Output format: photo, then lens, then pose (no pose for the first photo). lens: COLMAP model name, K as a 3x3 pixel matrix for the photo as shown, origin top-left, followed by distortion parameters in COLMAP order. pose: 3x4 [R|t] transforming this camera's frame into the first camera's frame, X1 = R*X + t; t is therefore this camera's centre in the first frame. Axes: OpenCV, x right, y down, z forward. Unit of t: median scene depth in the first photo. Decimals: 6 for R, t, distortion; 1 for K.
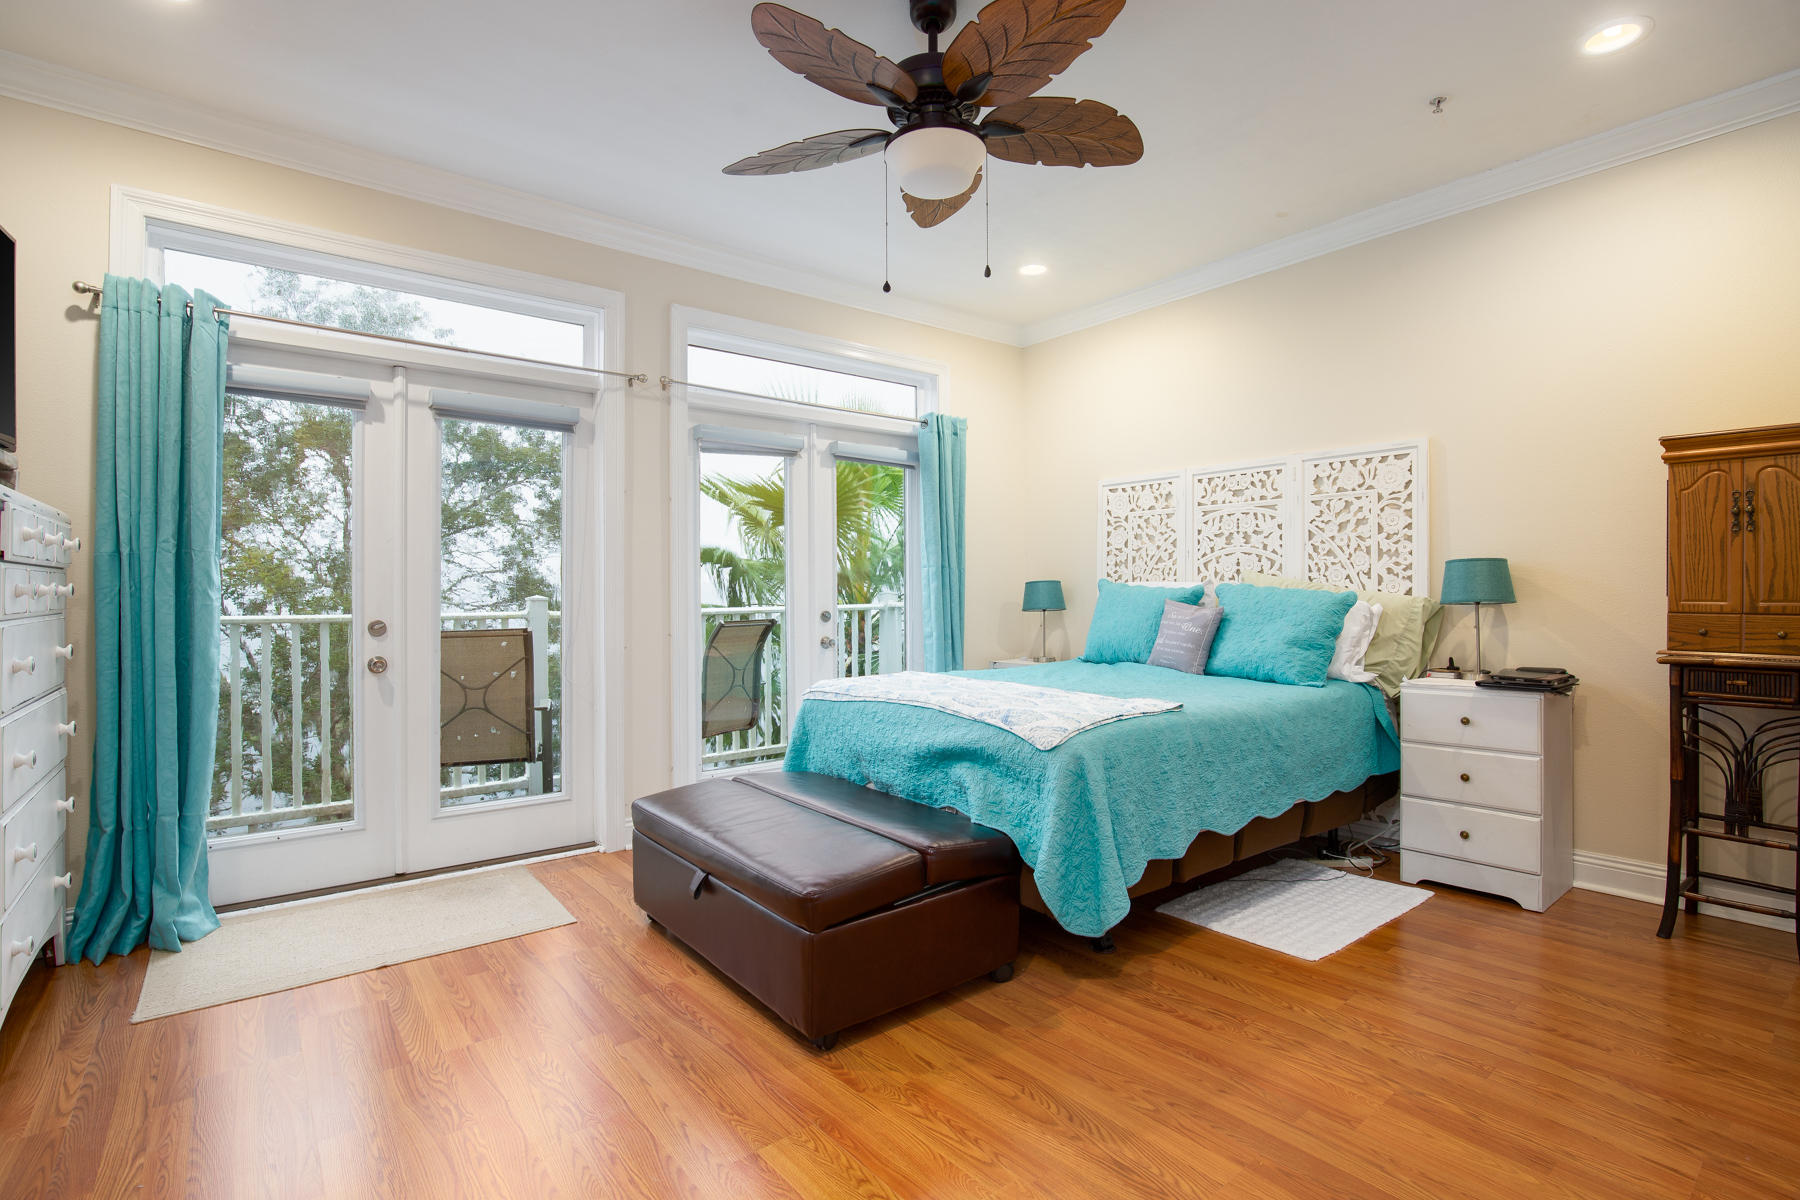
lens RADIAL K [[839.7, 0, 906.5], [0, 839.7, 586.9], [0, 0, 1]] dist [0.001398, 0.000603]
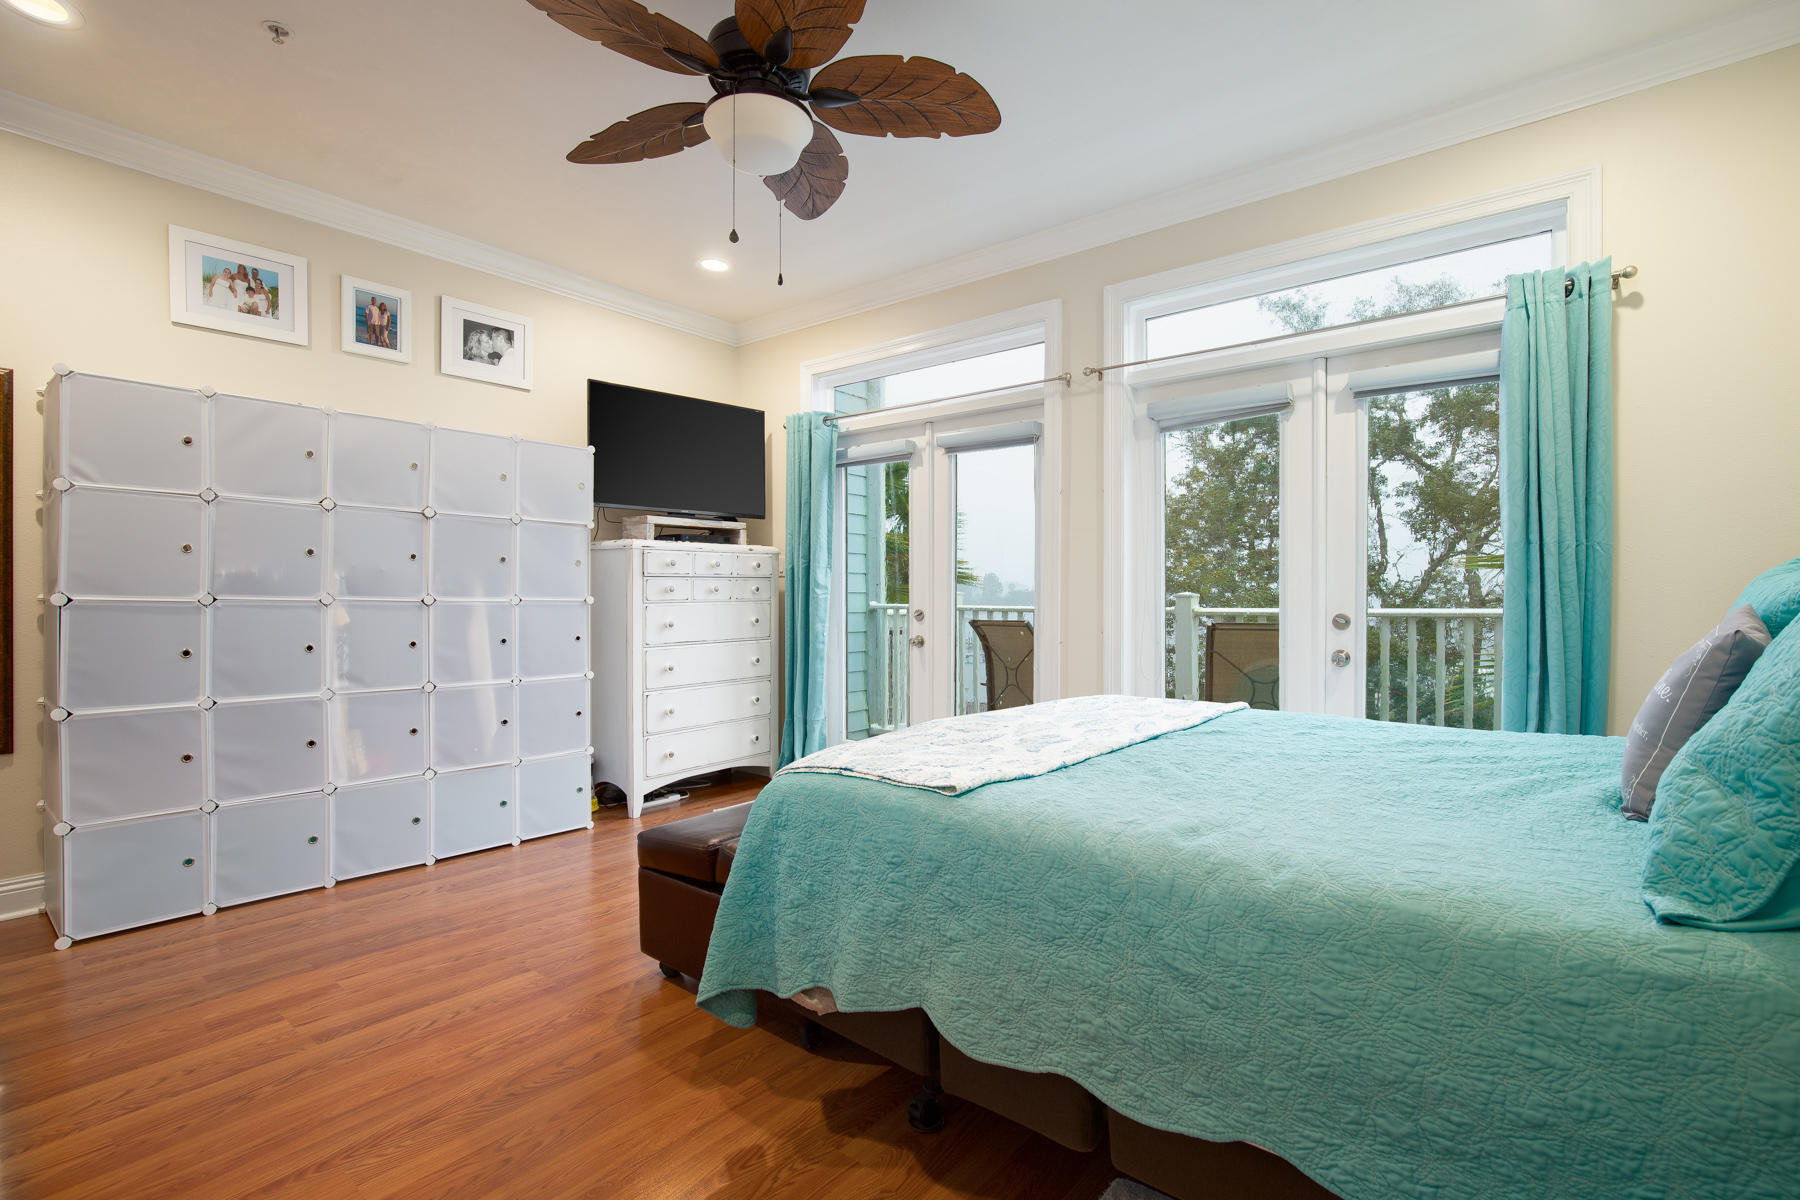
lens RADIAL K [[839.7, 0, 906.5], [0, 839.7, 586.9], [0, 0, 1]] dist [0.001398, 0.000603]
pose [[0.214394, 0.000281, -0.976747, 0.710904], [0.005799, 0.999982, 0.001560, 0.000525], [0.976730, -0.005999, 0.214388, 0.674576]]
